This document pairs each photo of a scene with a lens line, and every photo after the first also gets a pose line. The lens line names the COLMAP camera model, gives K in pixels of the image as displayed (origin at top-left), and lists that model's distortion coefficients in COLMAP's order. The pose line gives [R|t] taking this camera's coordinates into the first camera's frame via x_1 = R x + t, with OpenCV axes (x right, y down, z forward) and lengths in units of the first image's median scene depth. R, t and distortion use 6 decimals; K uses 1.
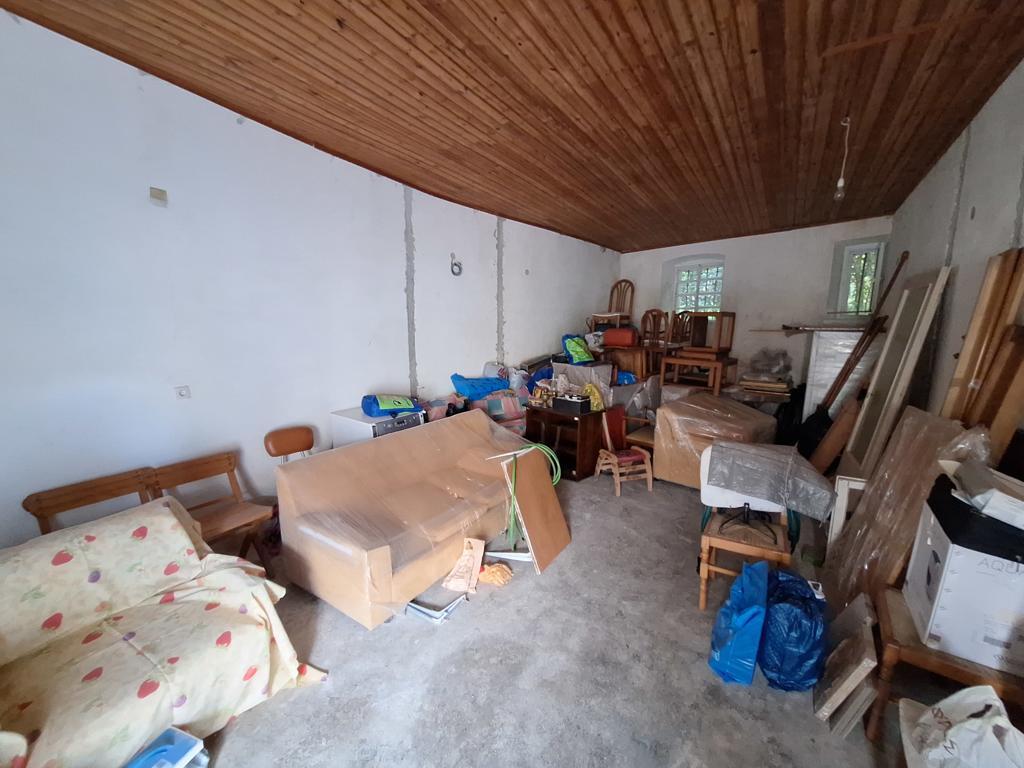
lens RADIAL K [[403.0, 0, 507.7], [0, 403.0, 390.5], [0, 0, 1]] dist [-0.002468, 0.000495]
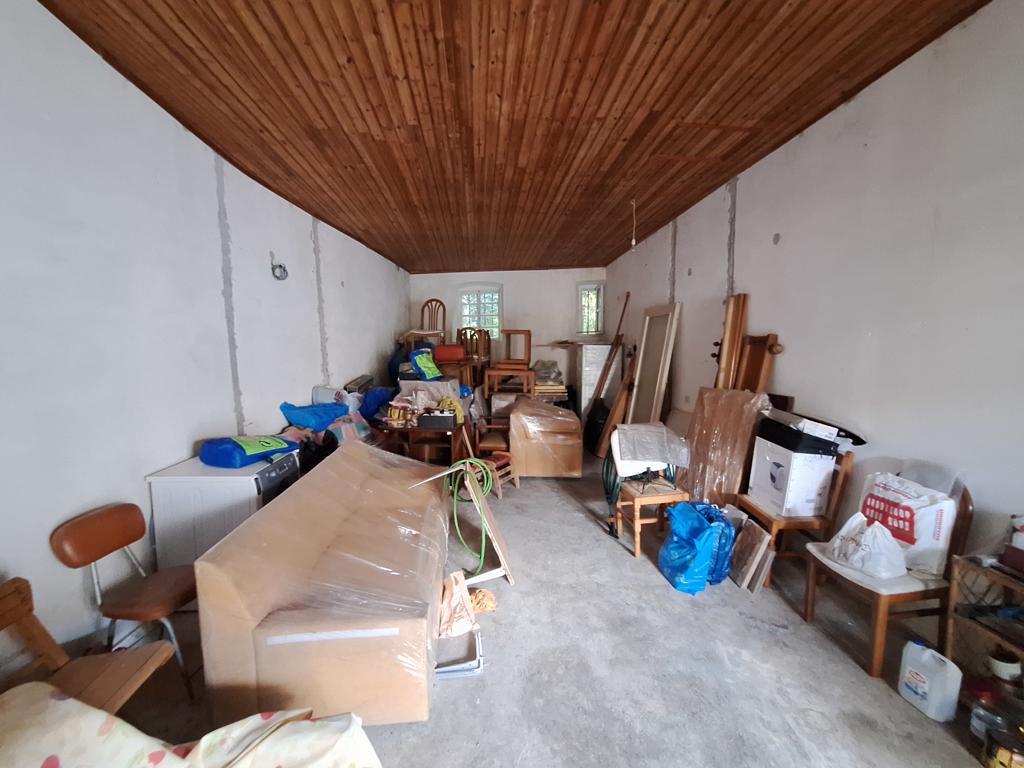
lens RADIAL K [[403.0, 0, 507.7], [0, 403.0, 390.5], [0, 0, 1]] dist [-0.002468, 0.000495]
pose [[0.774419, -0.077684, 0.627886, -0.451136], [0.111648, 0.993638, -0.014768, -0.005851], [-0.622745, 0.081538, 0.778165, 0.169411]]
